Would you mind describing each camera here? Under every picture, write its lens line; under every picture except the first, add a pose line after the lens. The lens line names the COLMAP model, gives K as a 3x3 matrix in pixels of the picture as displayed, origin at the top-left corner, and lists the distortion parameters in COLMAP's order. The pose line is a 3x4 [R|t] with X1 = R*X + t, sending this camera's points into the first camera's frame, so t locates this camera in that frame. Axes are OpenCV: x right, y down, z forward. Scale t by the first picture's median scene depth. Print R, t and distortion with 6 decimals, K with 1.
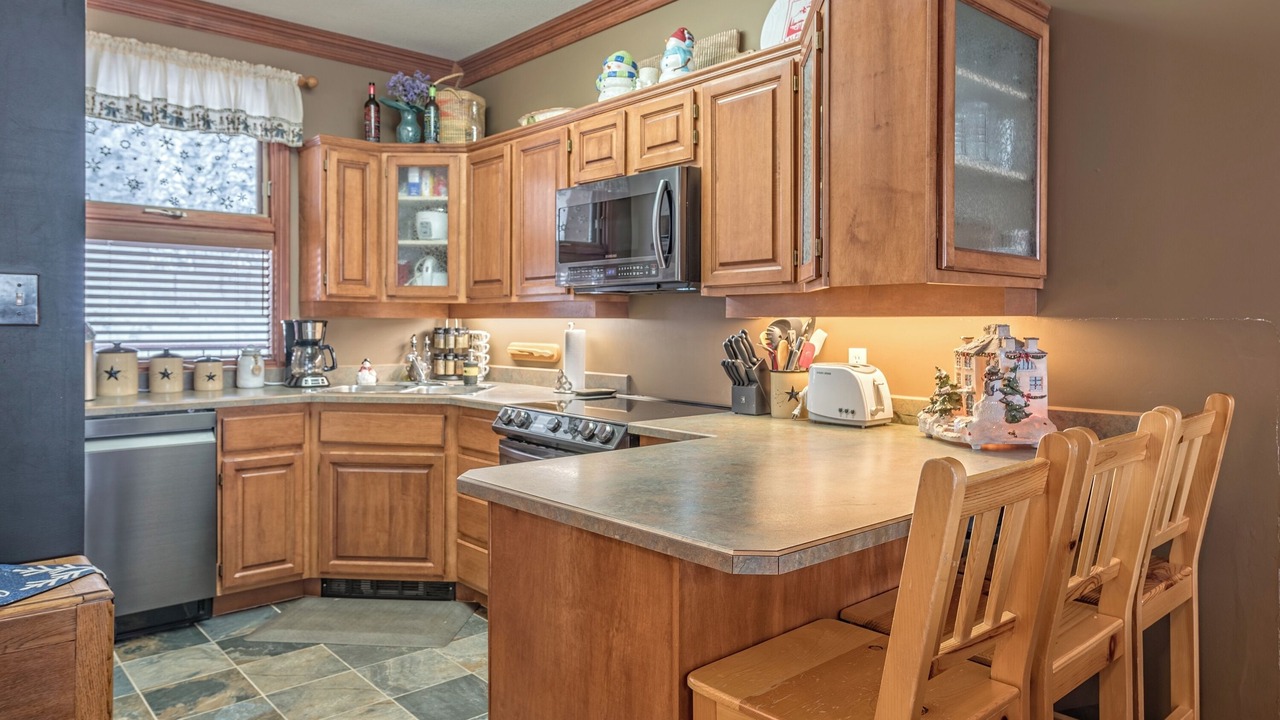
lens RADIAL K [[836.4, 0, 638.1], [0, 836.4, 312.4], [0, 0, 1]] dist [0.016835, -0.001757]
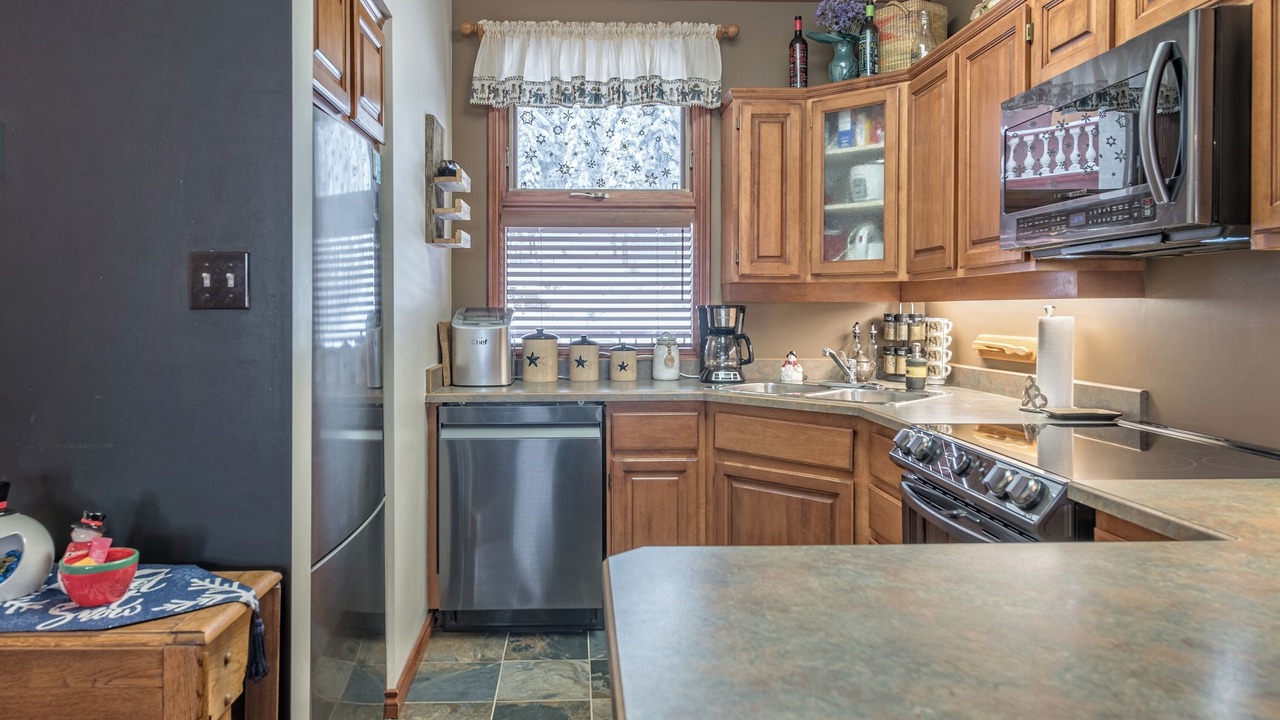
lens RADIAL K [[836.4, 0, 638.1], [0, 836.4, 312.4], [0, 0, 1]] dist [0.016835, -0.001757]
pose [[0.770563, -0.002828, -0.637358, 0.092110], [0.011367, 0.999892, 0.009307, 0.007821], [0.637262, -0.014416, 0.770512, 0.280559]]
